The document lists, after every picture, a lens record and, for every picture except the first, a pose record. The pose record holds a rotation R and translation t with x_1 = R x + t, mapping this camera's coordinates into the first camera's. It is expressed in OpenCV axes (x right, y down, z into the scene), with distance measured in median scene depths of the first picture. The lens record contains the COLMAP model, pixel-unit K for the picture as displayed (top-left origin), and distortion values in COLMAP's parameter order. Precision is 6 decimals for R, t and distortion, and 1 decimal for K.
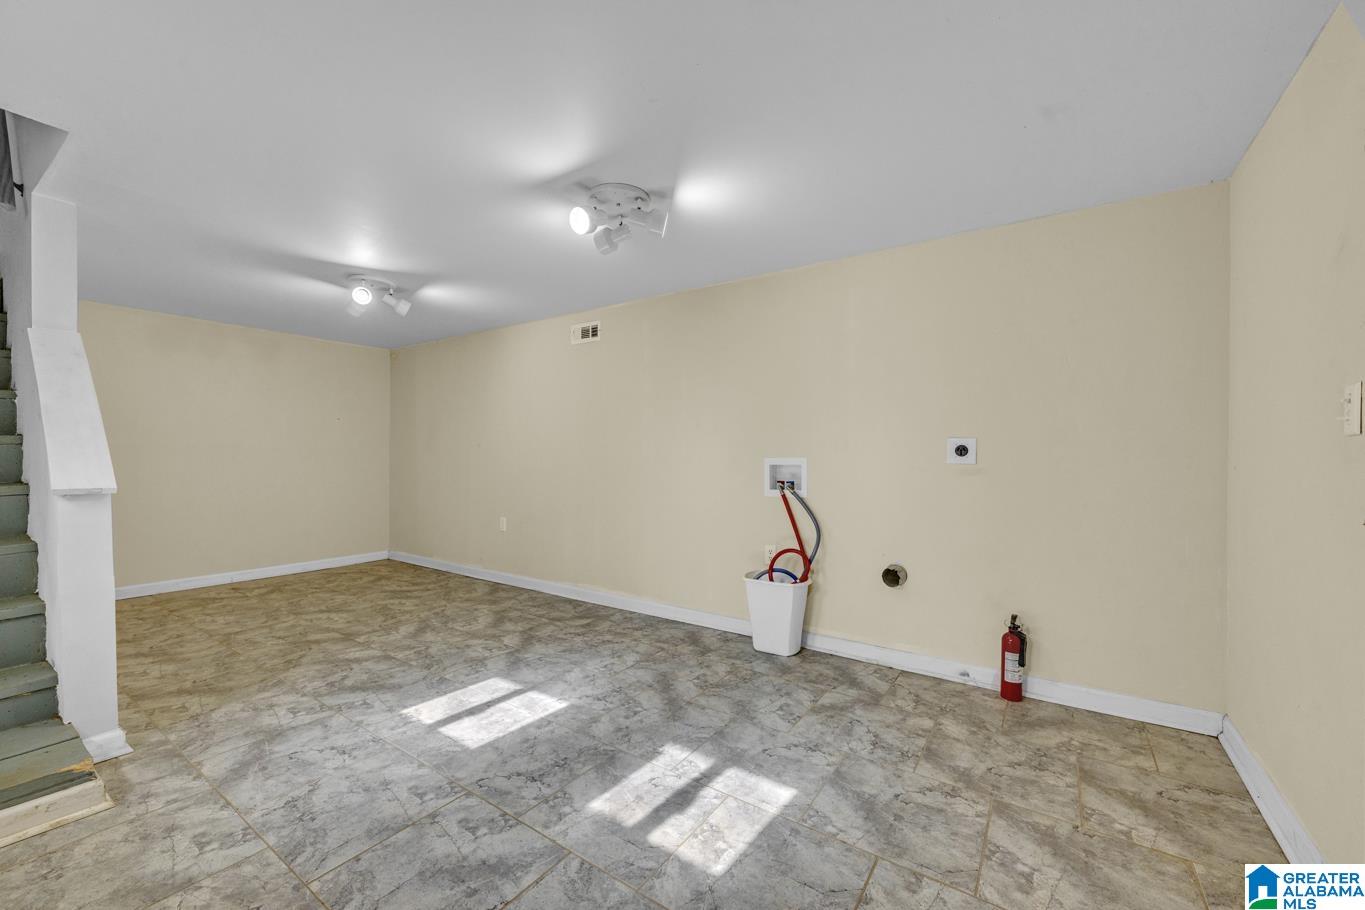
lens RADIAL K [[538.0, 0, 686.3], [0, 538.0, 458.2], [0, 0, 1]] dist [-0.002549, 0.000333]
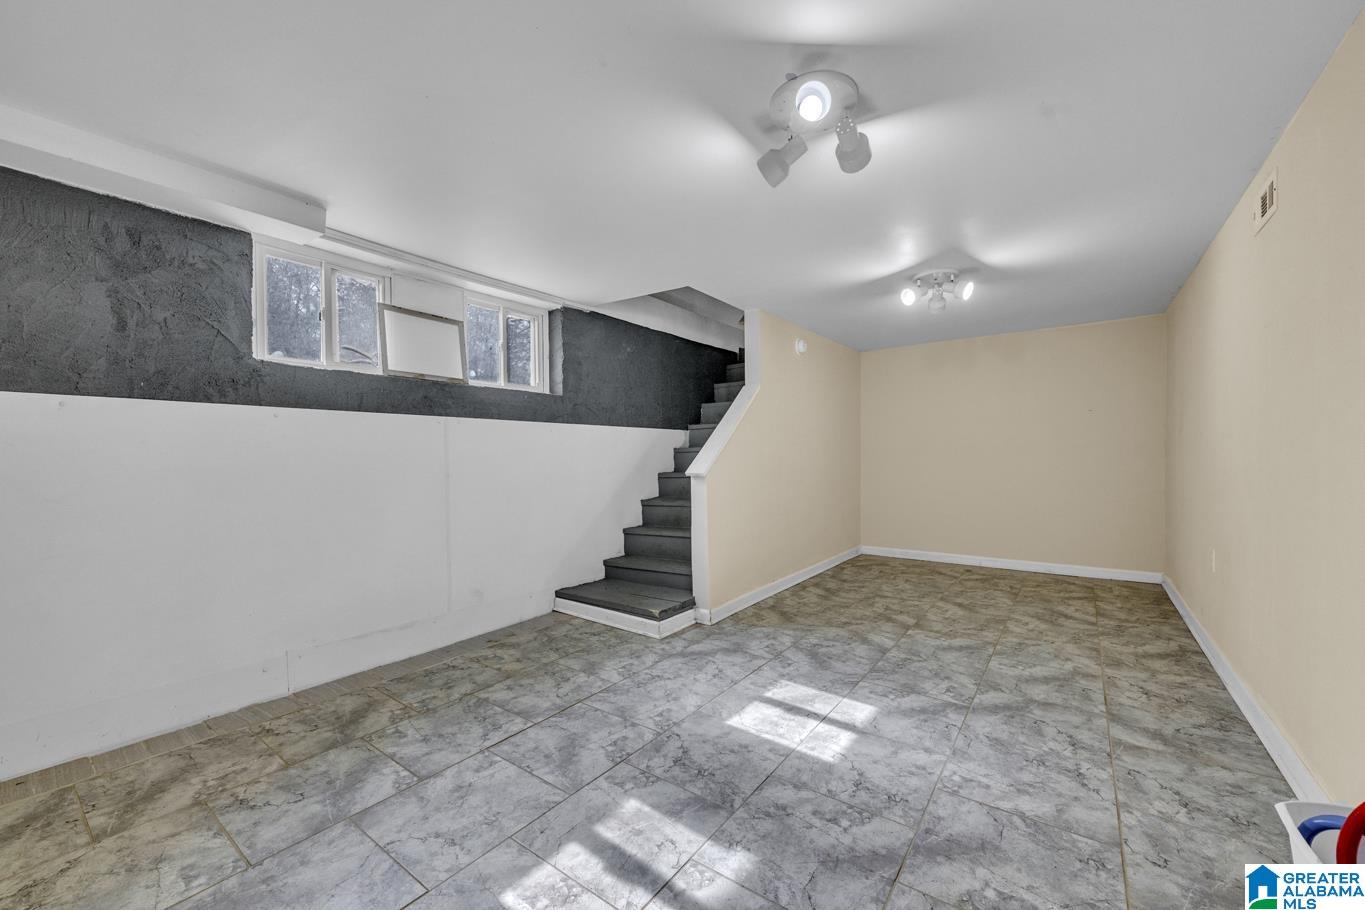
lens RADIAL K [[538.0, 0, 683.8], [0, 538.0, 458.2], [0, 0, 1]] dist [-0.002549, 0.000333]
pose [[-0.038598, 0.000044, -0.999255, 0.567722], [0.006111, 0.999981, -0.000192, 0.002336], [0.999236, -0.006114, -0.038597, 0.780052]]
